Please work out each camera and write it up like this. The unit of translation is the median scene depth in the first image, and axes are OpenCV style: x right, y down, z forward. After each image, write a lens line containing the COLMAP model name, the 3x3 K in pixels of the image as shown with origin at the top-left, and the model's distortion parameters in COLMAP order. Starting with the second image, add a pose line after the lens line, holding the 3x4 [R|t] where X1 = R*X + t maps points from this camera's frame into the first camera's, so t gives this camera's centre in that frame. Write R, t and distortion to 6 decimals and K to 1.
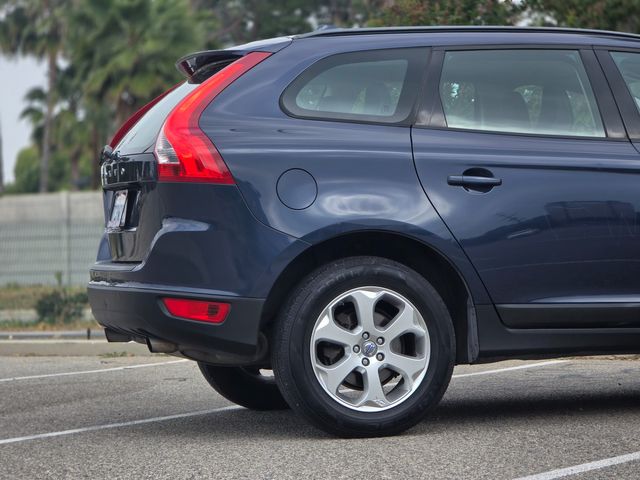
lens RADIAL K [[2172.5, 0, 320.0], [0, 2172.5, 240.0], [0, 0, 1]] dist [0.401666, -0.038421]
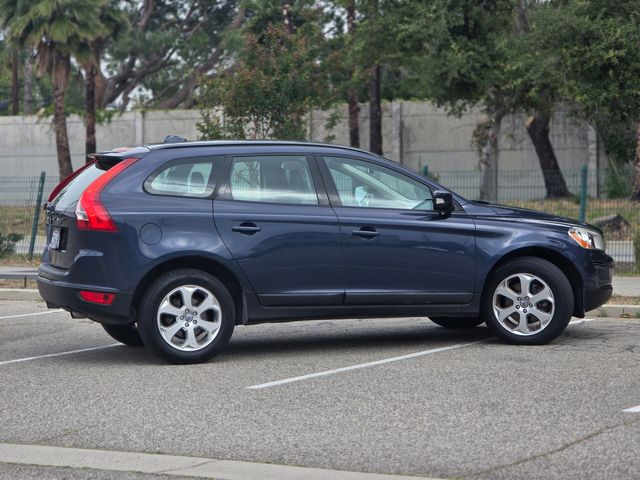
lens RADIAL K [[2172.5, 0, 320.0], [0, 2172.5, 240.0], [0, 0, 1]] dist [0.401666, -0.038421]
pose [[0.999207, 0.008558, 0.038874, 0.062130], [-0.010336, 0.998899, 0.045769, -0.105349], [-0.038440, -0.046135, 0.998195, -0.891766]]
